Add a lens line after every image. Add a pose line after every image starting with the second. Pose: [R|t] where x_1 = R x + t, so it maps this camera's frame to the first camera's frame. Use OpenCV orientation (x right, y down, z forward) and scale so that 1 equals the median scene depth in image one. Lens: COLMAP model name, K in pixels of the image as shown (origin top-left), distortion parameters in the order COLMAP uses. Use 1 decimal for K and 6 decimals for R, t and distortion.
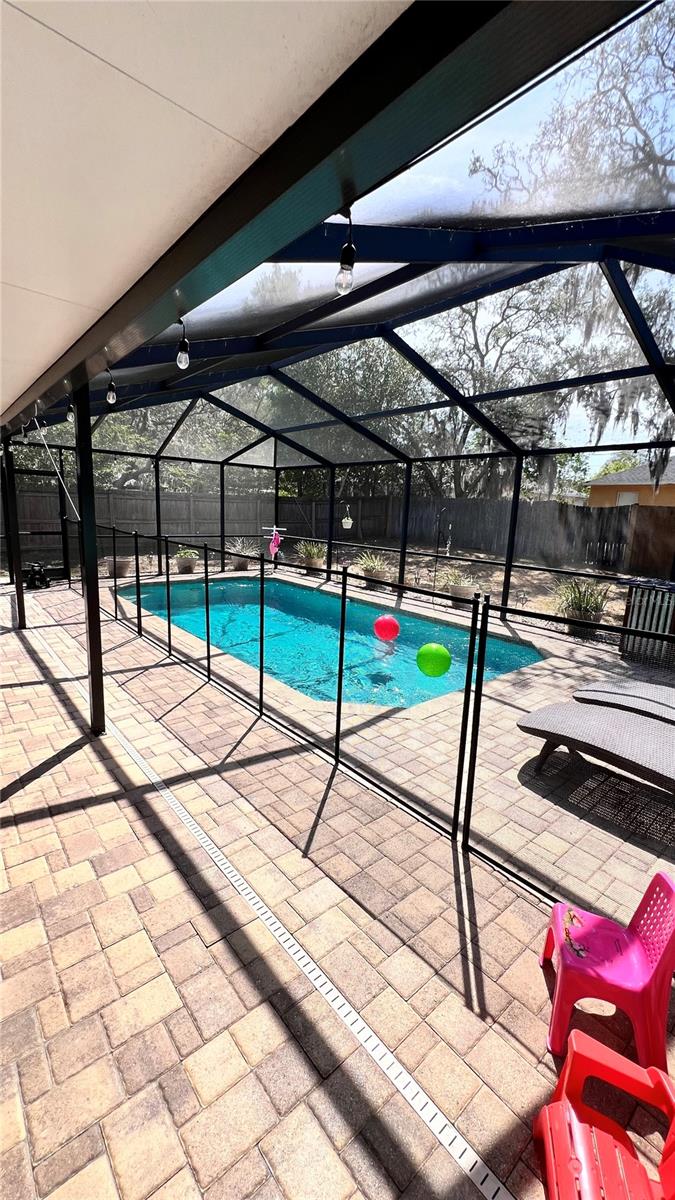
lens RADIAL K [[476.5, 0, 337.0], [0, 476.5, 603.7], [0, 0, 1]] dist [-0.001844, 0.000130]
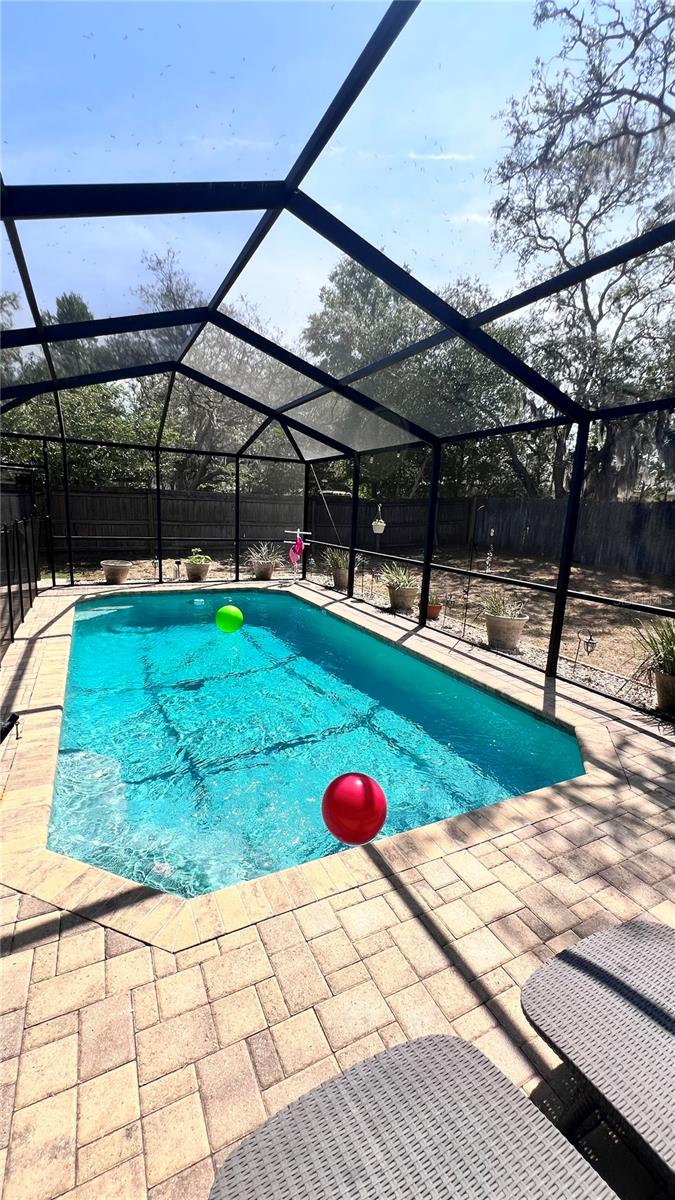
lens RADIAL K [[476.5, 0, 335.8], [0, 476.5, 604.2], [0, 0, 1]] dist [-0.001844, 0.000130]
pose [[0.972054, 0.047976, -0.229802, 0.534778], [-0.050622, 0.998702, -0.005629, -0.111485], [0.229233, 0.017104, 0.973221, 0.754937]]
